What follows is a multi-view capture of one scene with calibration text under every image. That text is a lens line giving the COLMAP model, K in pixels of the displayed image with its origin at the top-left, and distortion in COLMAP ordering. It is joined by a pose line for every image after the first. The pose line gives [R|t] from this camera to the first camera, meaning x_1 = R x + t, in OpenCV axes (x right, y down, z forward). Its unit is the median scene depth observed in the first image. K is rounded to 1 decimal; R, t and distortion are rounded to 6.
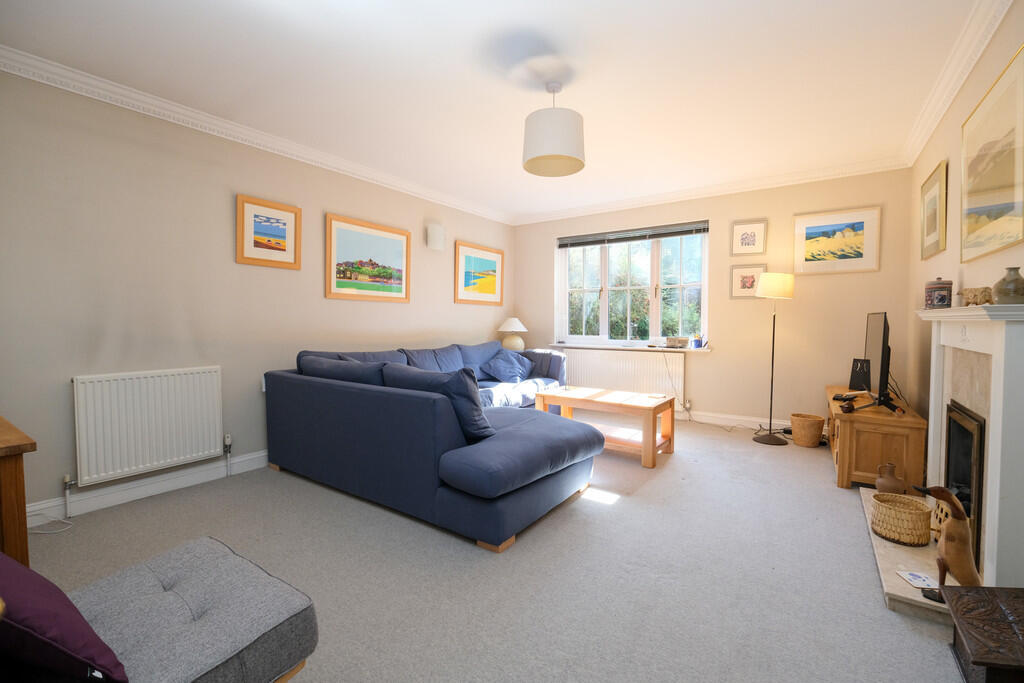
lens RADIAL K [[441.2, 0, 512.9], [0, 441.2, 333.9], [0, 0, 1]] dist [-0.001870, -0.000449]
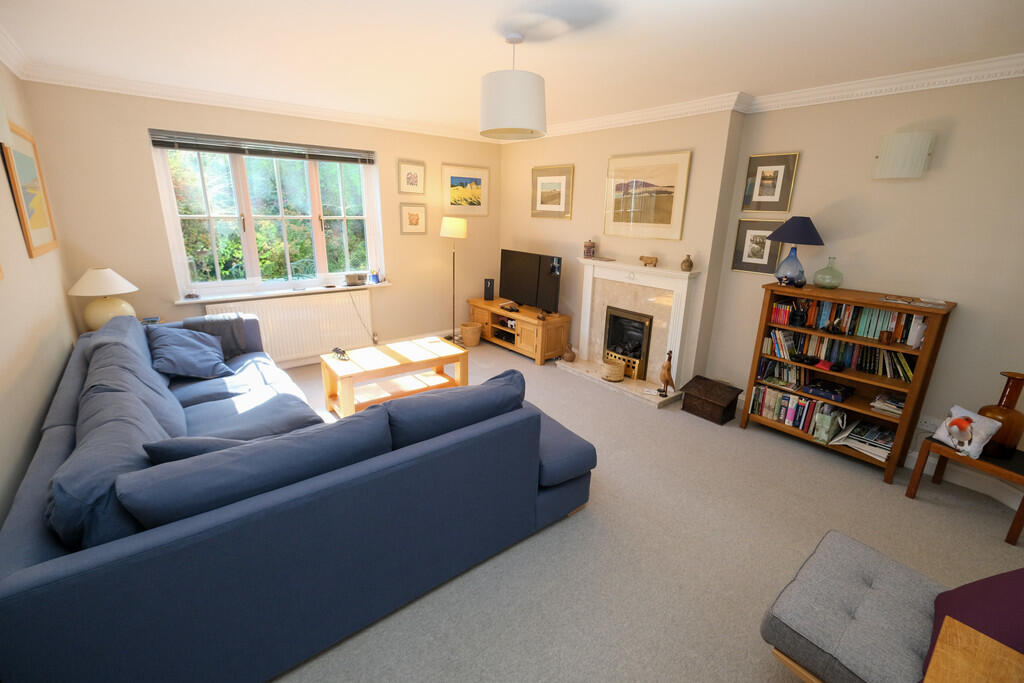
lens RADIAL K [[441.2, 0, 510.8], [0, 441.2, 342.8], [0, 0, 1]] dist [-0.001870, -0.000449]
pose [[0.286729, -0.274355, 0.917887, -0.485765], [0.008802, 0.958830, 0.283843, -0.125114], [-0.957971, -0.073307, 0.277339, 0.399878]]
